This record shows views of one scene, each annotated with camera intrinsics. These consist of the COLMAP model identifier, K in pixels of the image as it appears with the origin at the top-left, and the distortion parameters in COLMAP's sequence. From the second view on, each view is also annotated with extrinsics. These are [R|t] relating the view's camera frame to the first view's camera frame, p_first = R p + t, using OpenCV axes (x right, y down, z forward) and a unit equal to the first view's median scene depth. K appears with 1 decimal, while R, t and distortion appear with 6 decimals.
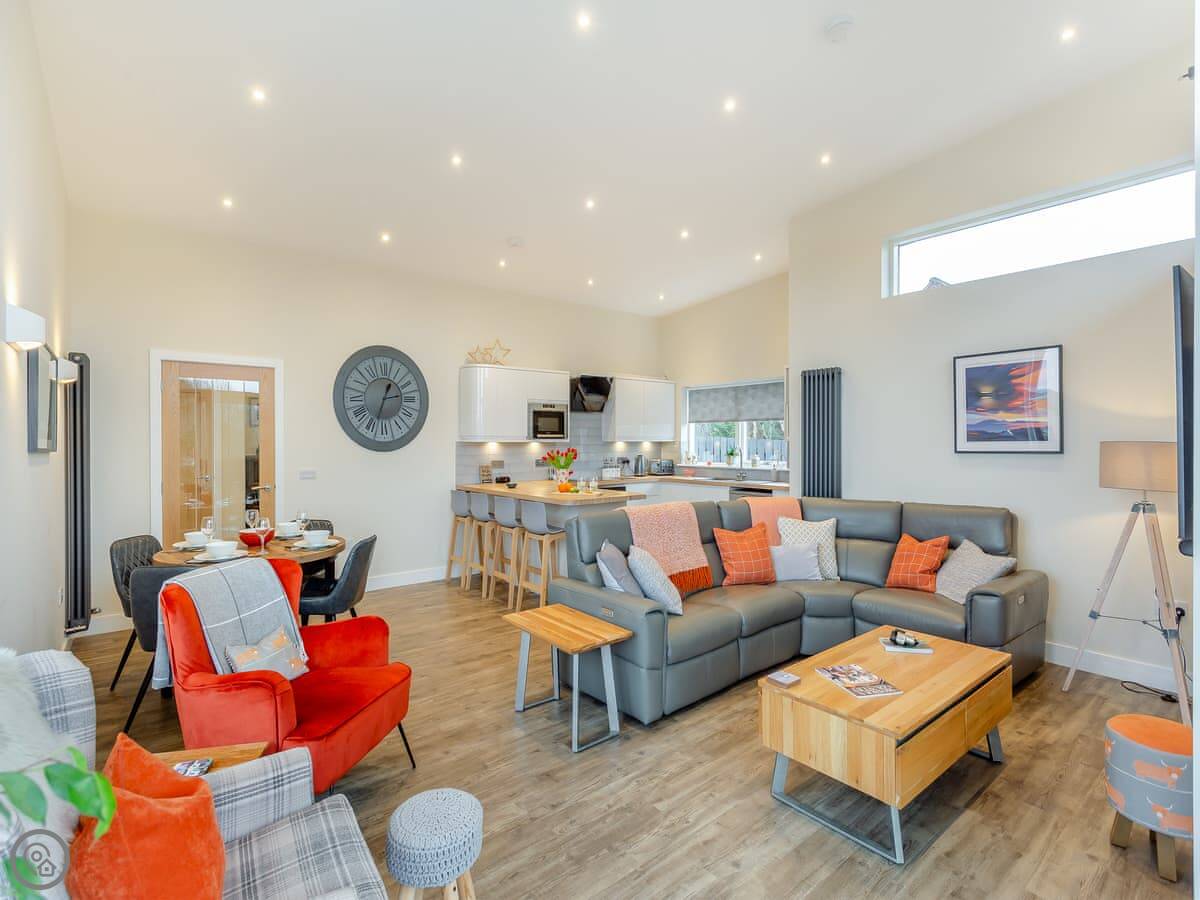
lens RADIAL K [[575.2, 0, 597.7], [0, 575.2, 446.1], [0, 0, 1]] dist [0.007139, 0.000781]
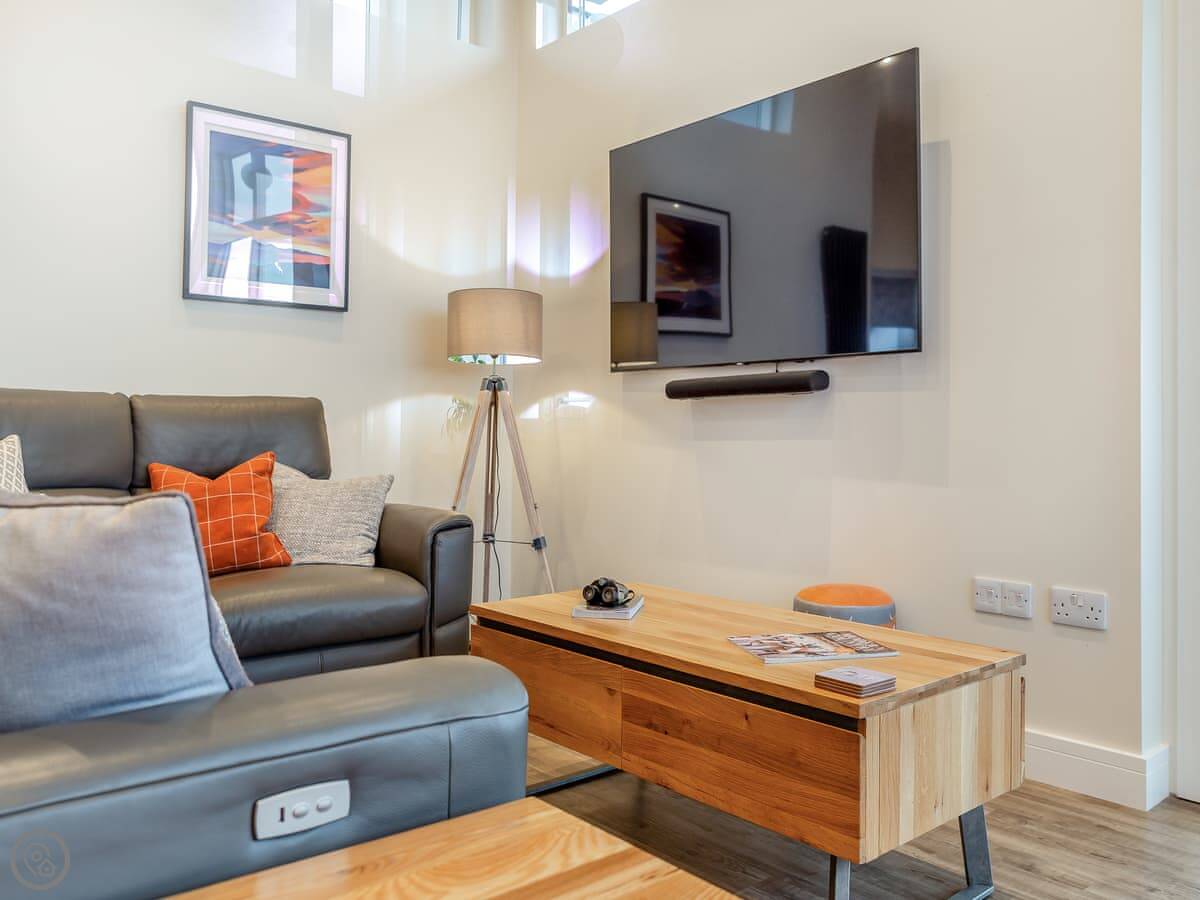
lens RADIAL K [[974.1, 0, 596.6], [0, 974.1, 422.3], [0, 0, 1]] dist [-0.012027, -0.001275]
pose [[-0.023378, 0.013831, 0.999631, -0.201297], [-0.003261, 0.999898, -0.013911, 0.123348], [-0.999721, -0.003585, -0.023330, 0.646944]]
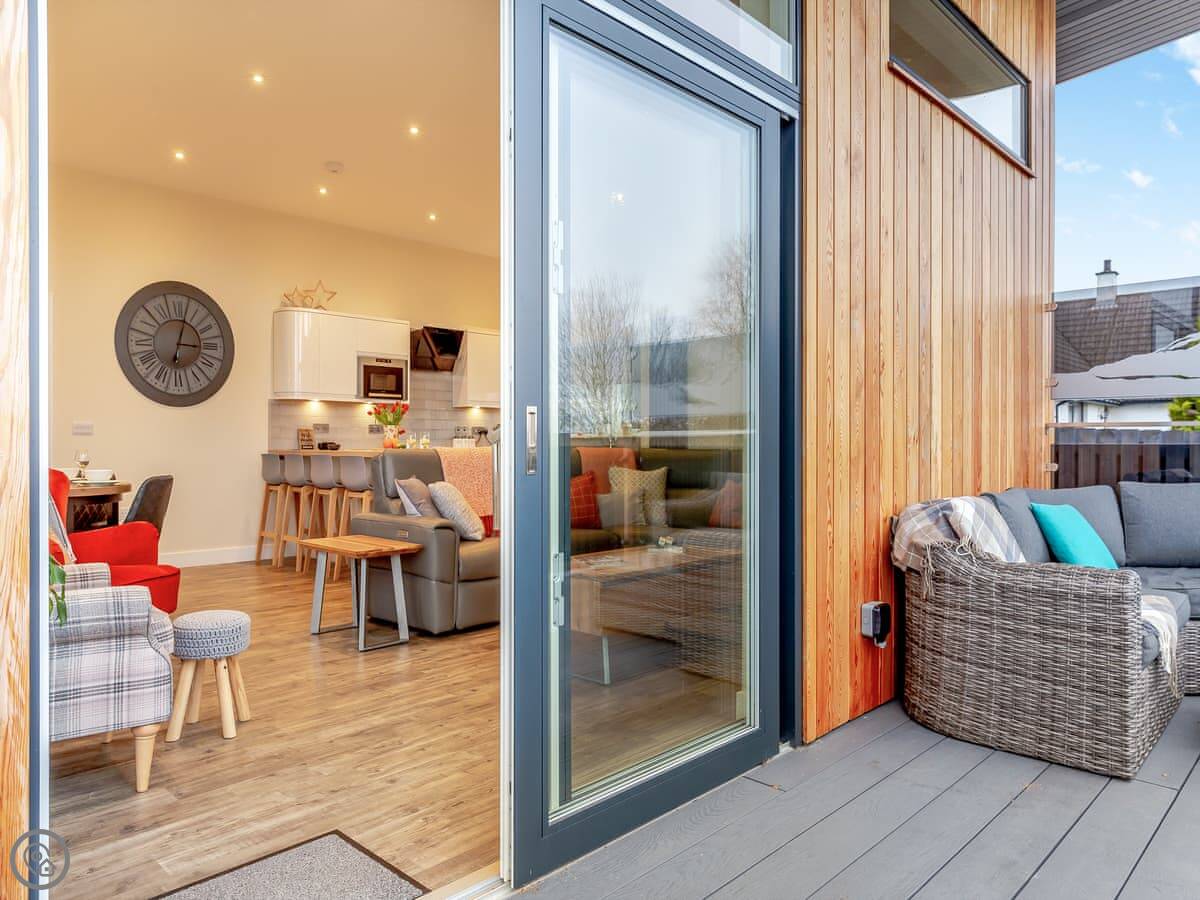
lens RADIAL K [[800.3, 0, 600.0], [0, 800.3, 450.0], [0, 0, 1]] dist [0.003952, 0.001597]
pose [[0.992511, 0.001799, 0.122139, 0.135501], [-0.001547, 0.999996, -0.002155, 0.099341], [-0.122142, 0.001950, 0.992511, -0.330080]]
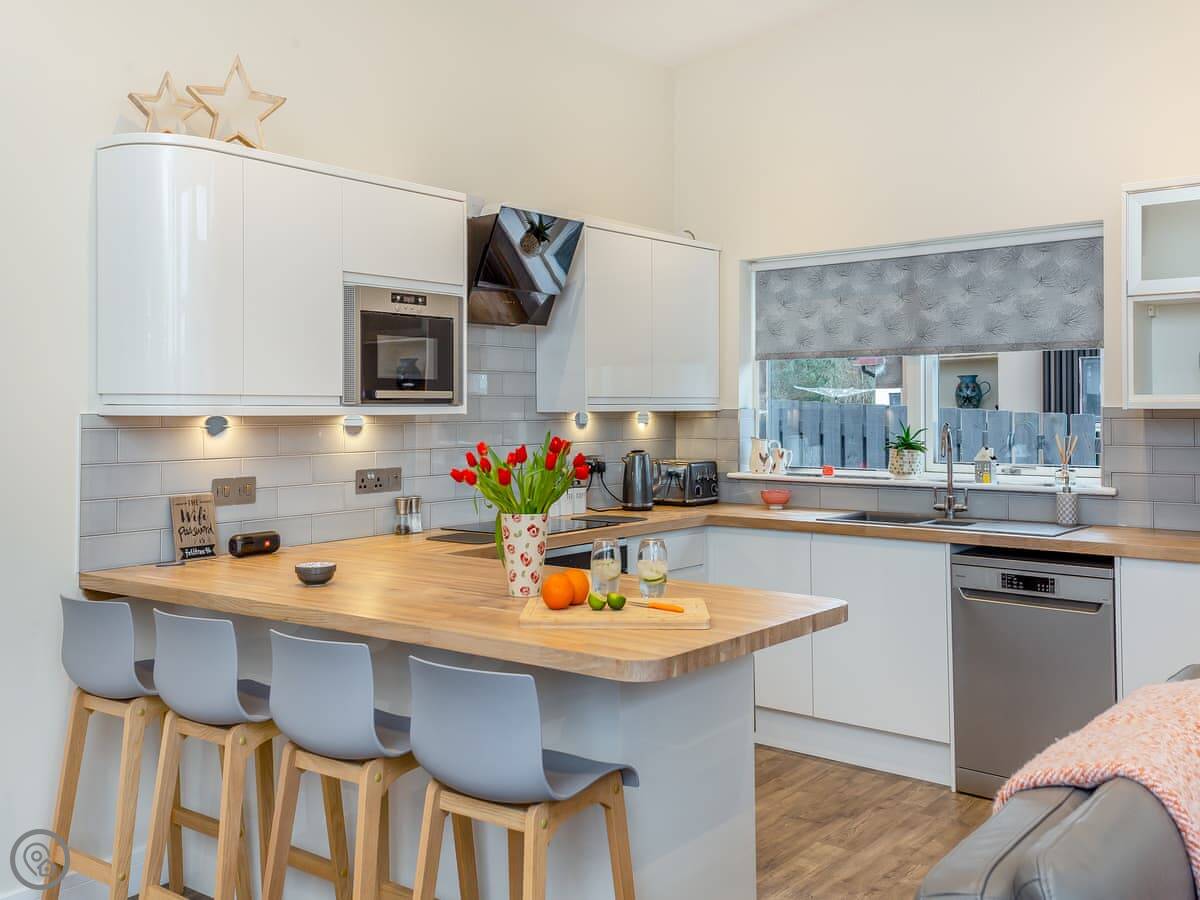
lens RADIAL K [[1133.3, 0, 595.3], [0, 1133.3, 404.6], [0, 0, 1]] dist [0.136207, 0.001134]
pose [[0.975732, -0.003880, 0.218934, -0.185482], [0.006455, 0.999918, -0.011048, -0.007823], [-0.218874, 0.012193, 0.975677, 0.583045]]
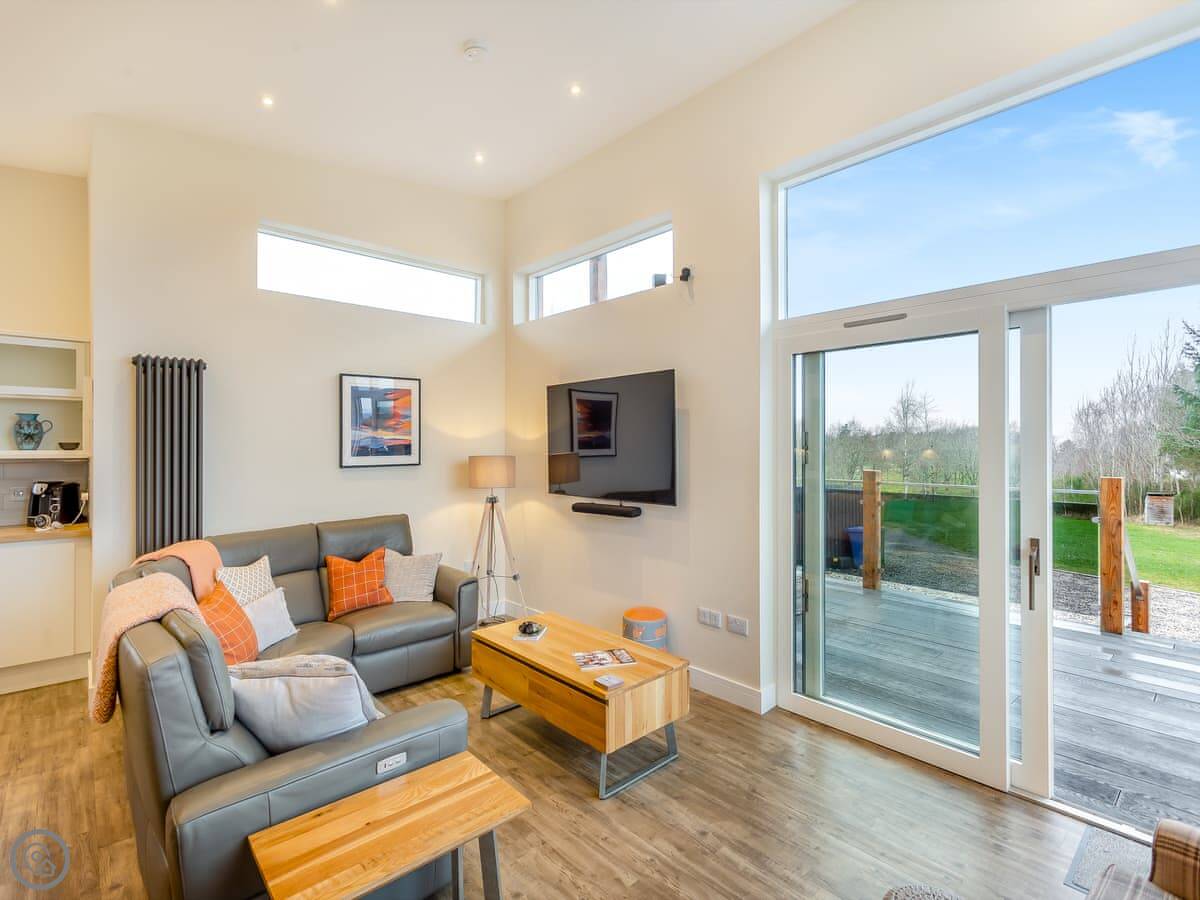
lens RADIAL K [[579.5, 0, 599.0], [0, 579.5, 445.3], [0, 0, 1]] dist [0.002091, 0.000517]
pose [[-0.052386, 0.001708, 0.998625, -0.411758], [0.011125, 0.999937, -0.001127, -0.021148], [-0.998565, 0.011051, -0.052402, 0.576191]]
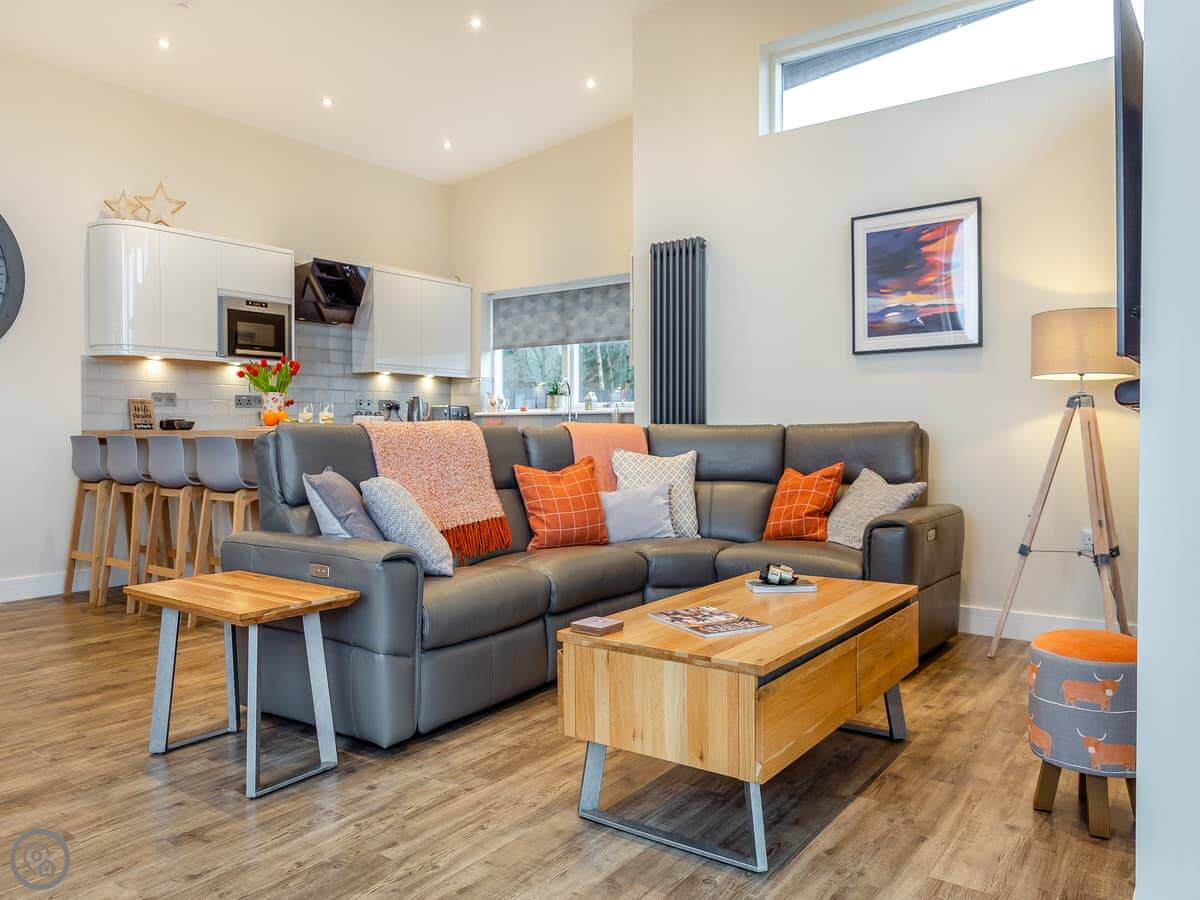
lens RADIAL K [[856.8, 0, 600.0], [0, 856.8, 450.0], [0, 0, 1]] dist [-0.001969, 0.001296]
pose [[0.966760, -0.005655, 0.255624, 0.049378], [0.002108, 0.999898, 0.014148, 0.109176], [-0.255678, -0.013139, 0.966673, 0.061180]]
